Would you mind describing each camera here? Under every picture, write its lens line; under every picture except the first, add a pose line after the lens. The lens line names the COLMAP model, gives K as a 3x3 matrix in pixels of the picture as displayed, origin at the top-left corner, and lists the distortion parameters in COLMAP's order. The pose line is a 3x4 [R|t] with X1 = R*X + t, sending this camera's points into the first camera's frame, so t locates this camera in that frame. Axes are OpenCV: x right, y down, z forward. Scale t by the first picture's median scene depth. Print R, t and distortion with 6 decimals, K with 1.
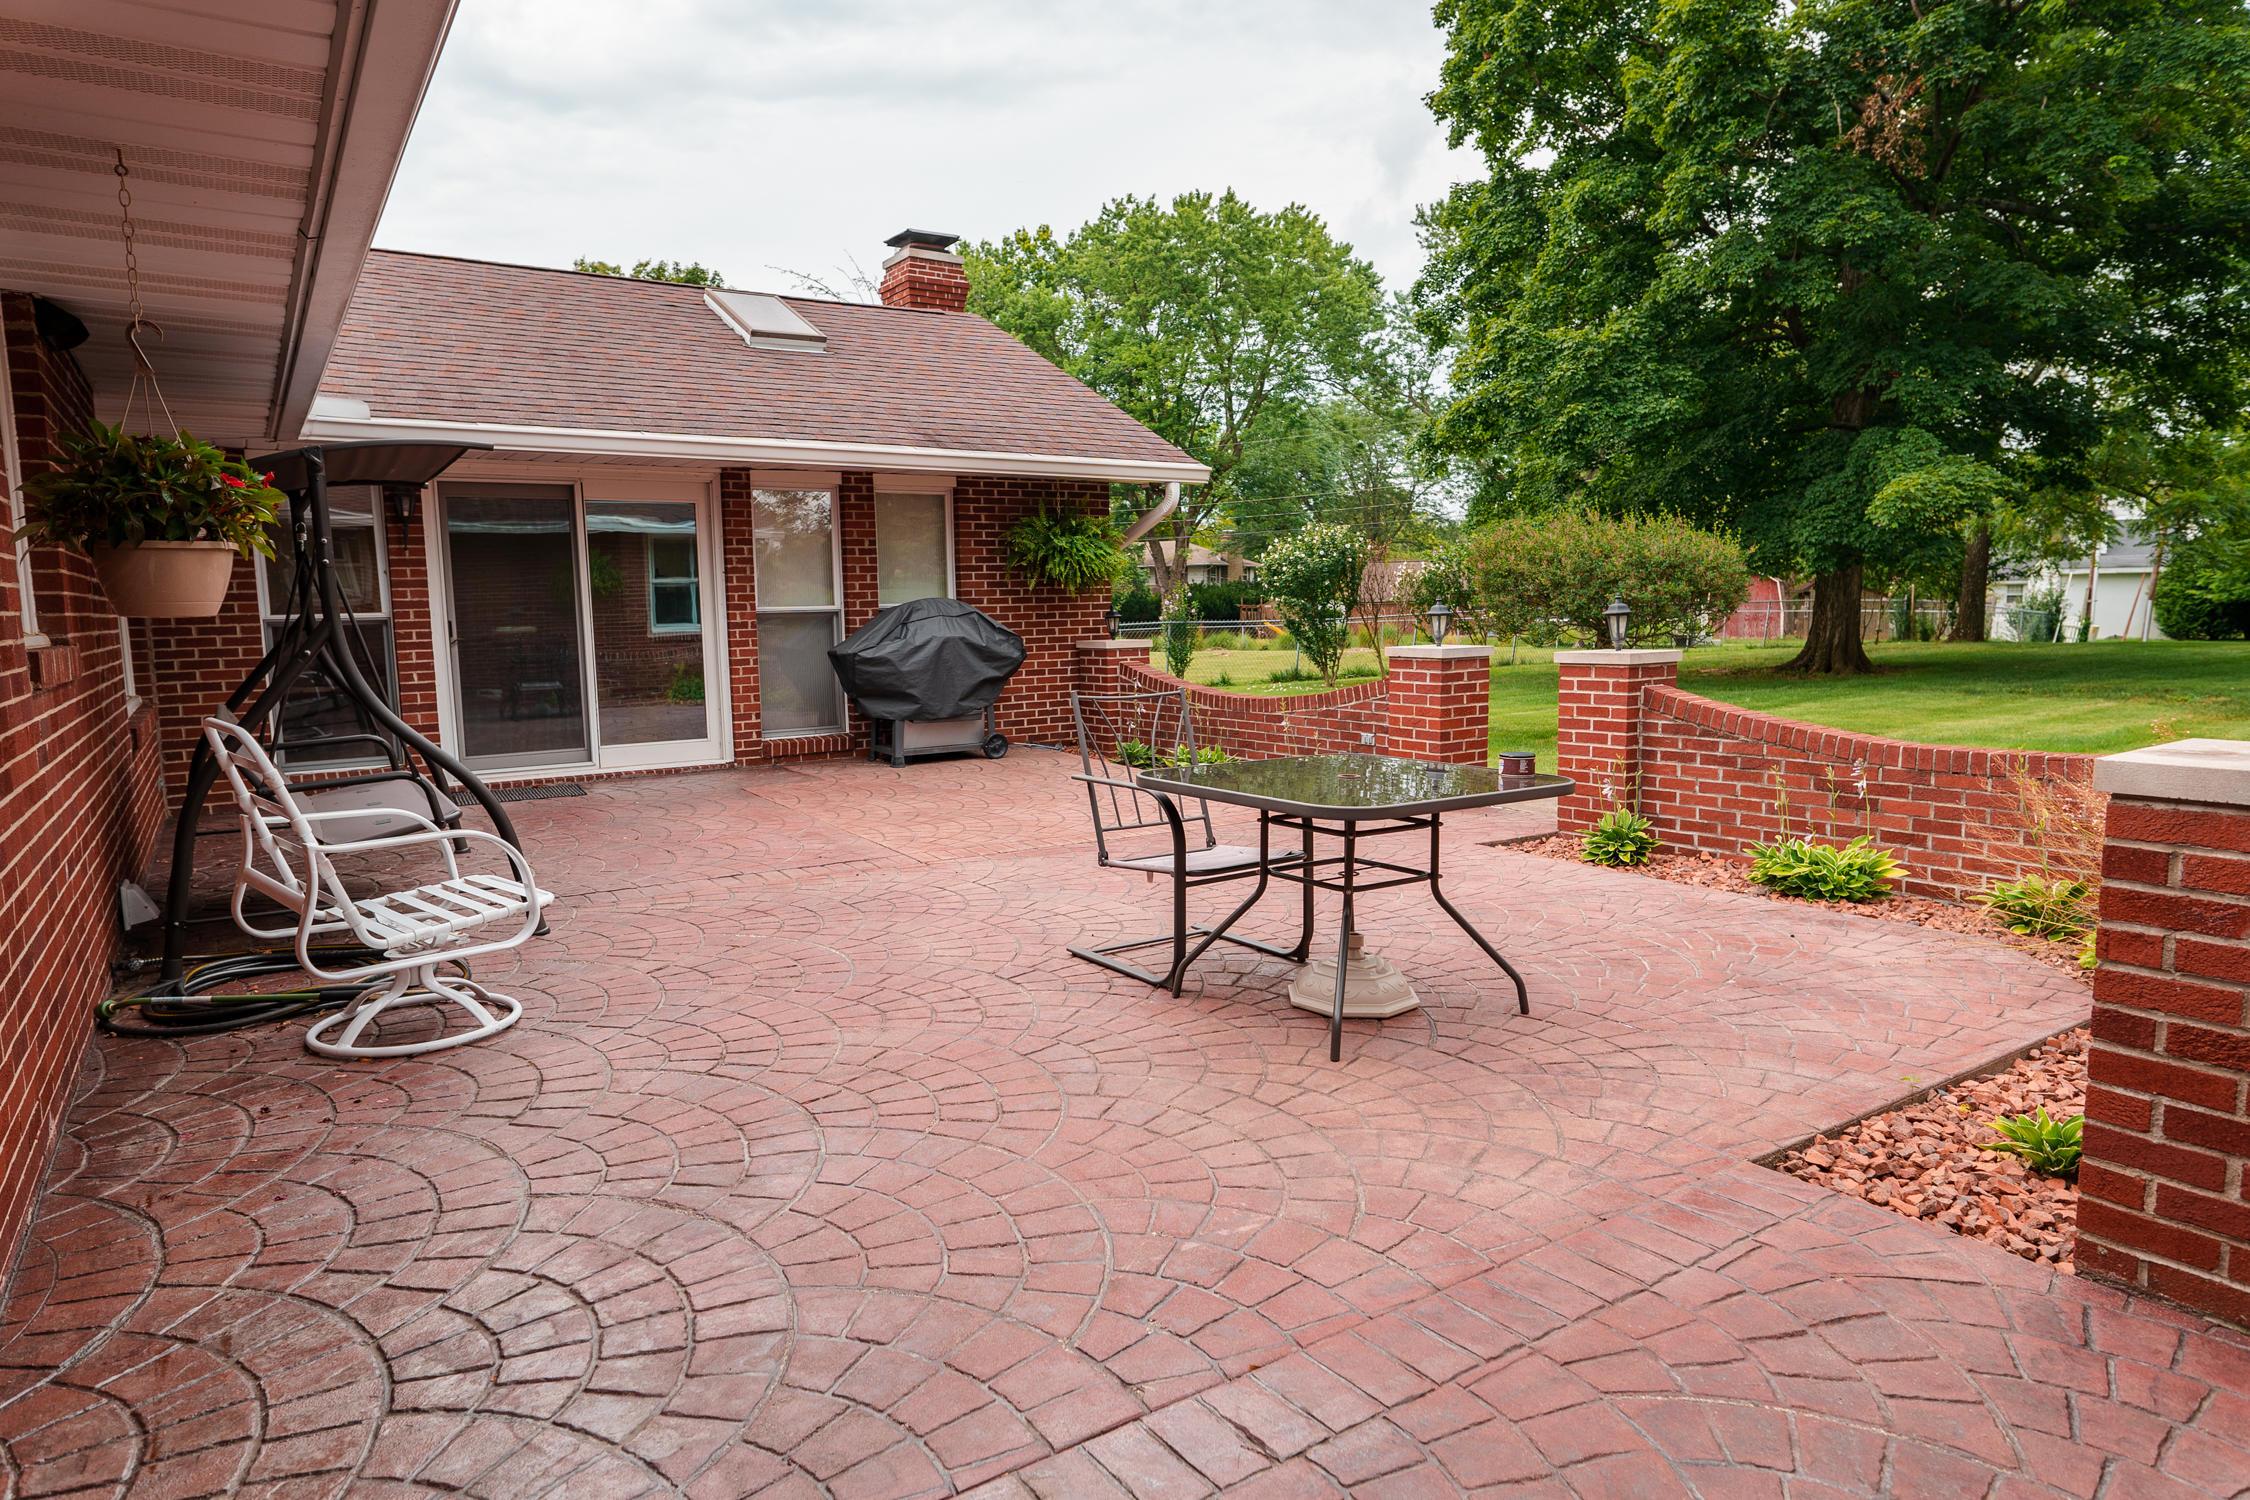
lens RADIAL K [[1310.4, 0, 1124.9], [0, 1310.4, 745.6], [0, 0, 1]] dist [-0.001608, 0.001421]
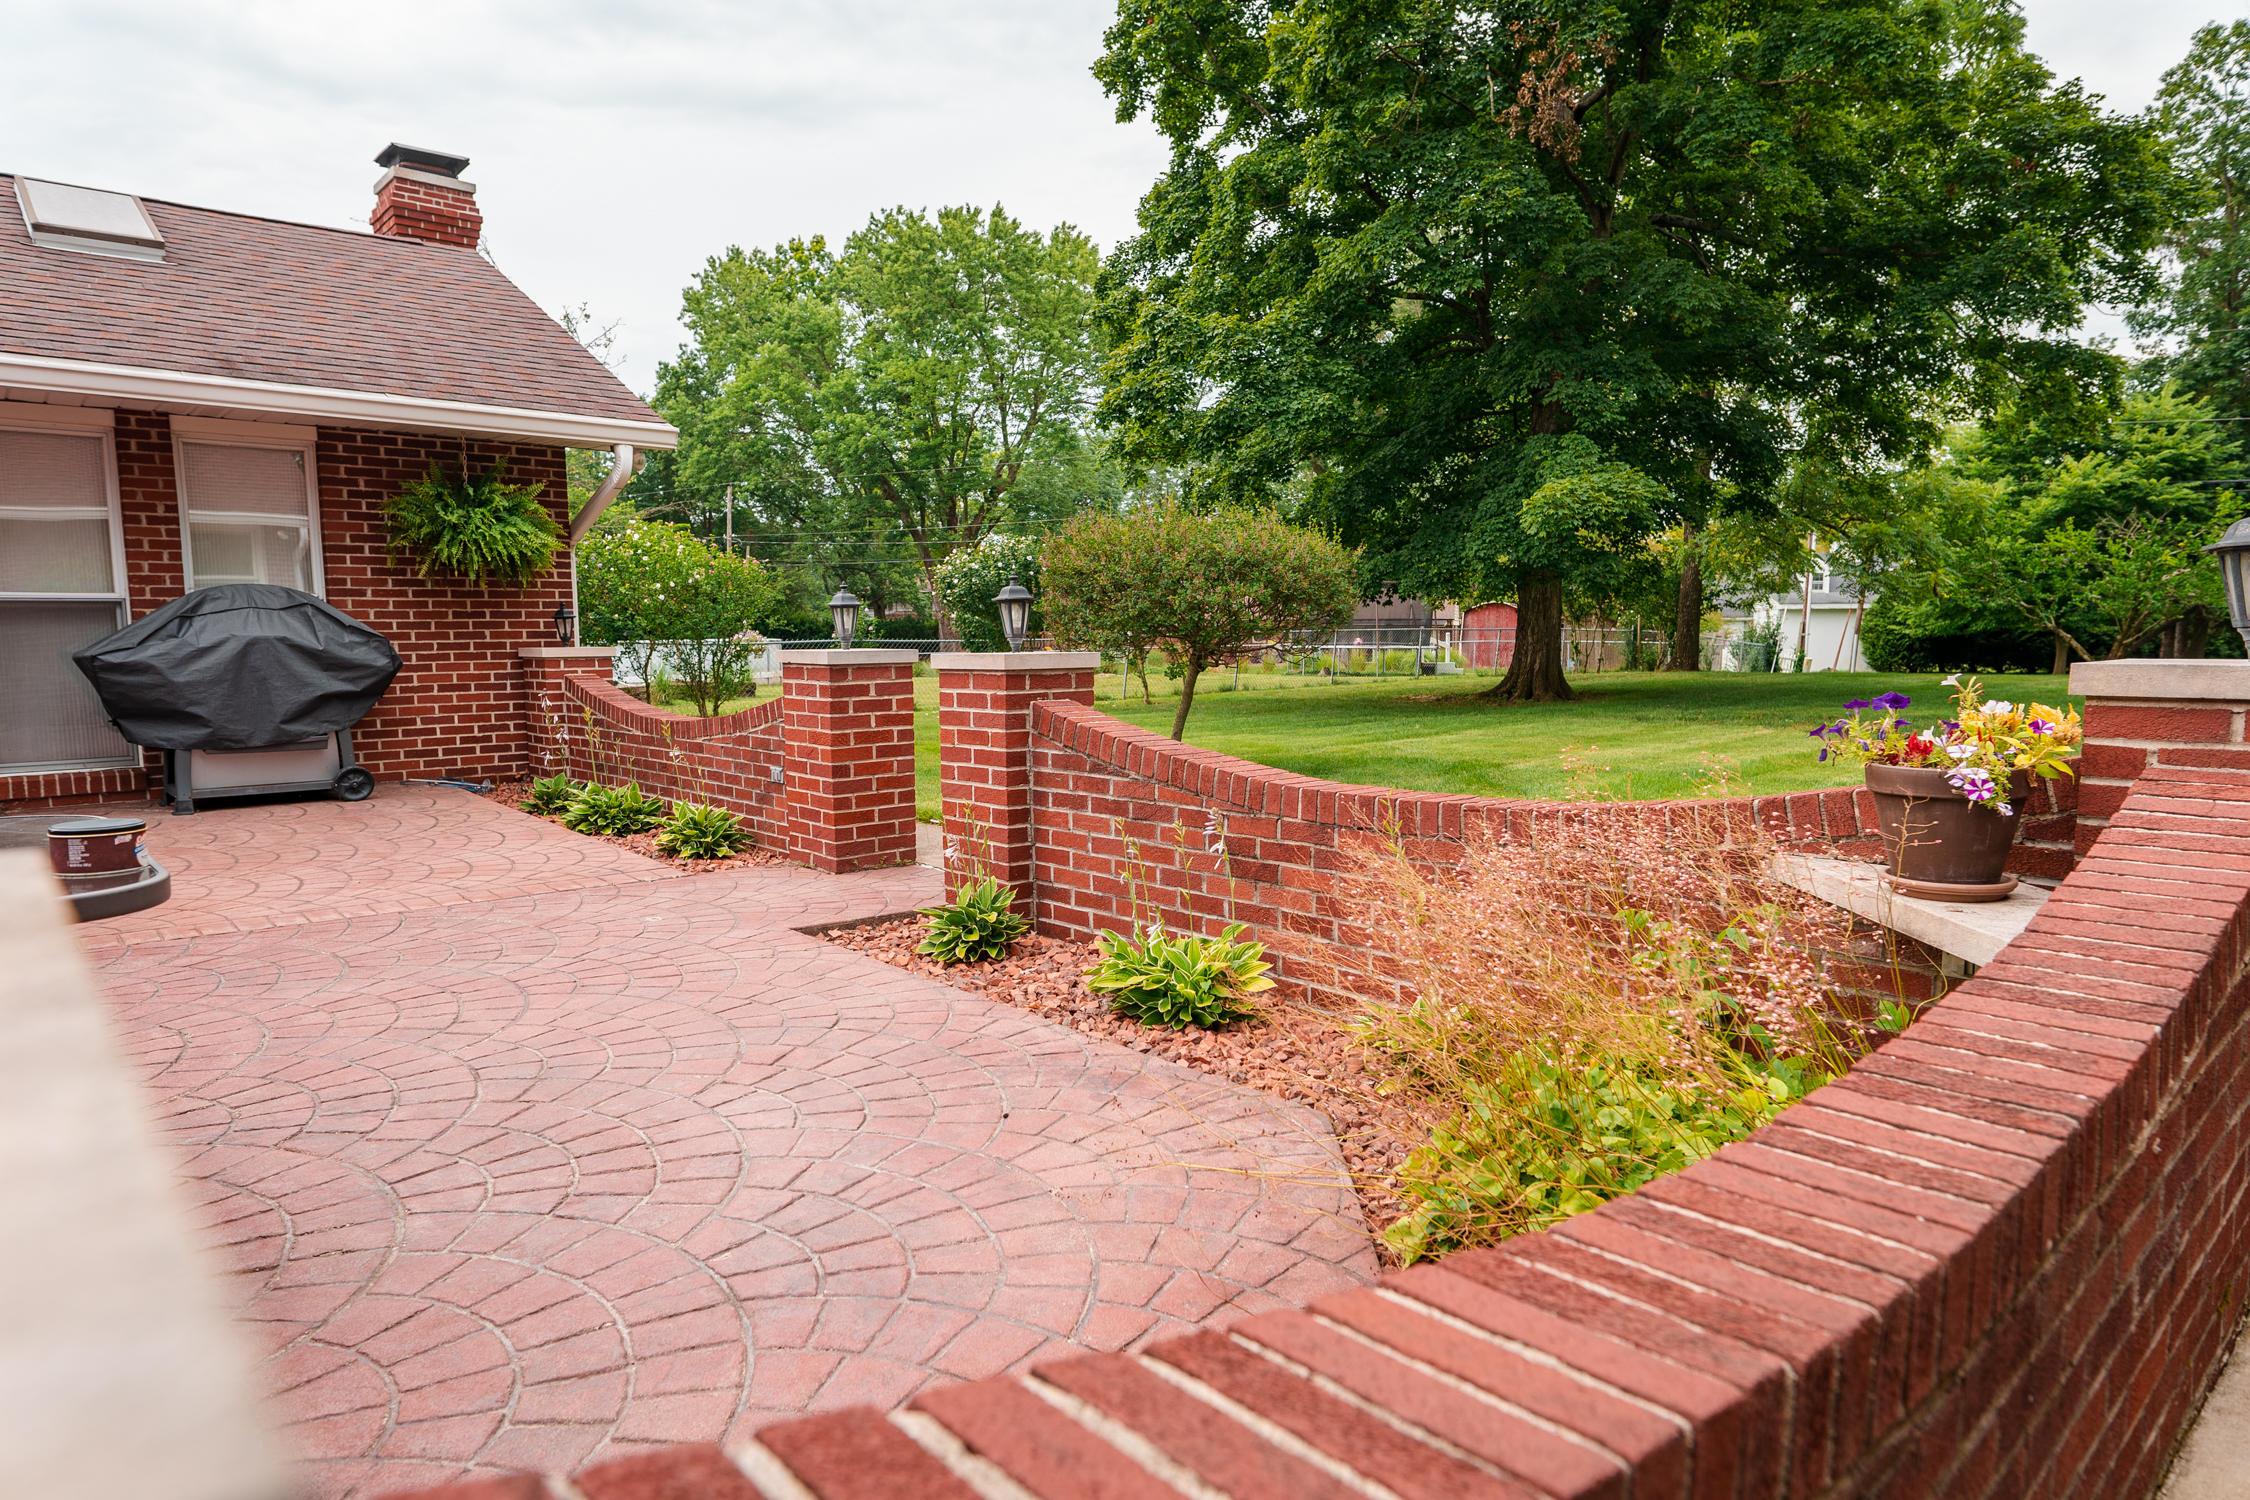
lens RADIAL K [[1312.4, 0, 1125.0], [0, 1312.4, 750.0], [0, 0, 1]] dist [0.000469, 0.000044]
pose [[0.989690, -0.000763, 0.143221, 0.154209], [0.003426, 0.999826, -0.018345, -0.002615], [-0.143182, 0.018647, 0.989521, 0.130693]]
